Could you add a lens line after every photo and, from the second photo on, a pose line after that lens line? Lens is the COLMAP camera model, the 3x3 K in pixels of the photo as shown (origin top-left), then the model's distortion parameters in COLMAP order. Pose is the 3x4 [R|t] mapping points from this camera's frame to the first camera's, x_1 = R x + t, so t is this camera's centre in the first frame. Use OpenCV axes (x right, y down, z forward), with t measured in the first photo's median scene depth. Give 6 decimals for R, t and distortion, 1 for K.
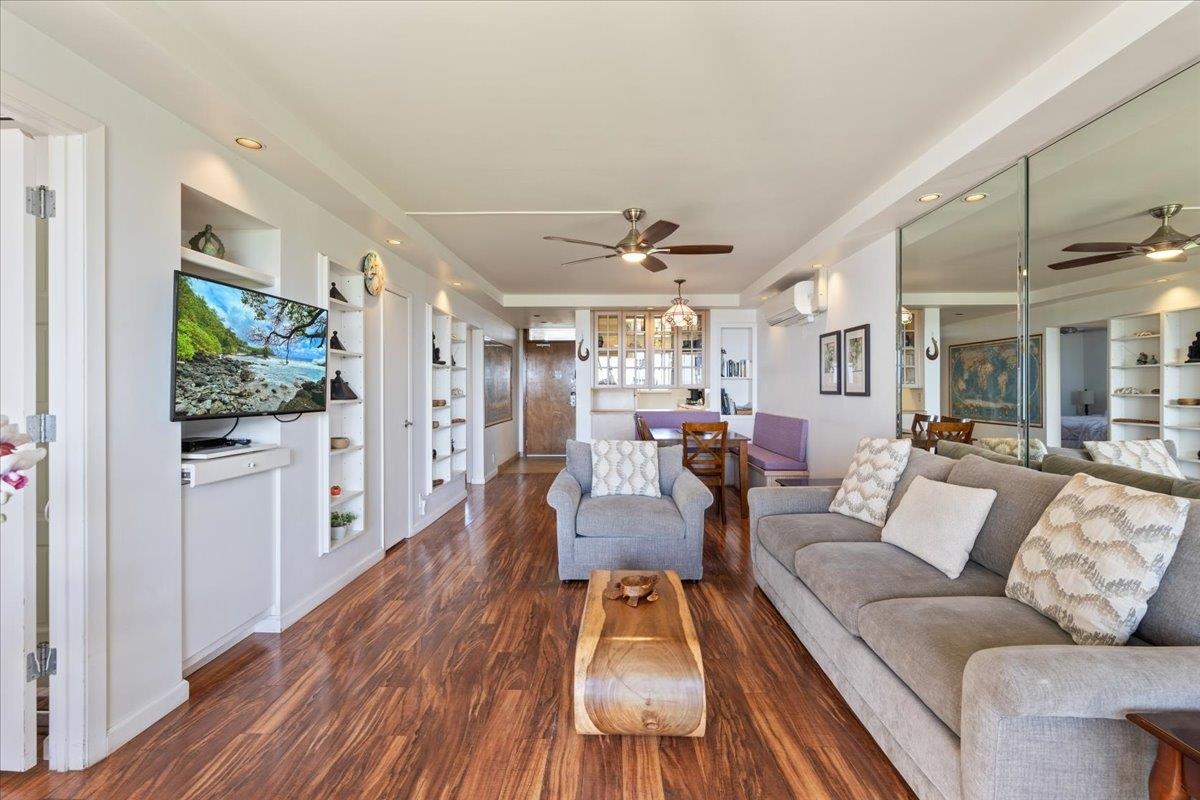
lens RADIAL K [[520.4, 0, 600.0], [0, 520.4, 400.0], [0, 0, 1]] dist [0.001152, -0.000035]
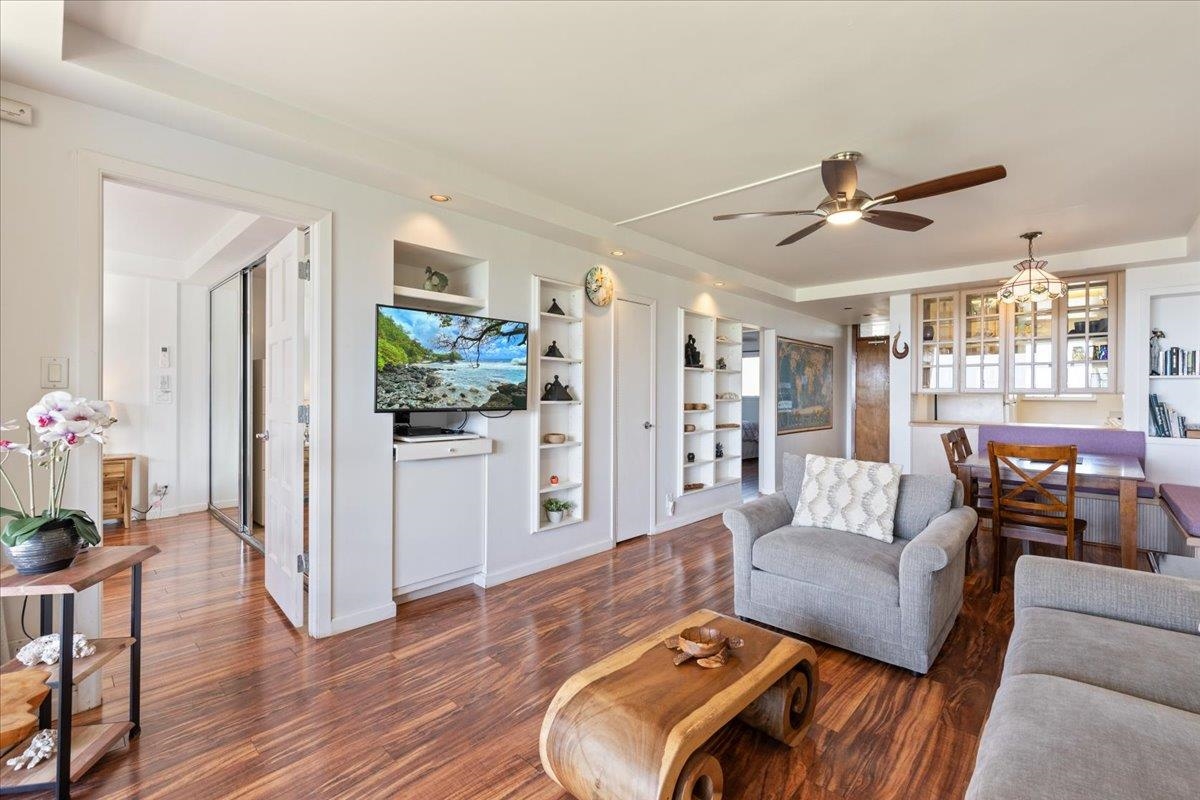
lens RADIAL K [[515.9, 0, 600.4], [0, 515.9, 403.7], [0, 0, 1]] dist [-0.000536, -0.000093]
pose [[0.745933, 0.018144, -0.665774, 0.327331], [-0.020487, 0.999781, 0.004293, -0.000421], [0.665706, 0.010438, 0.746141, 0.222057]]
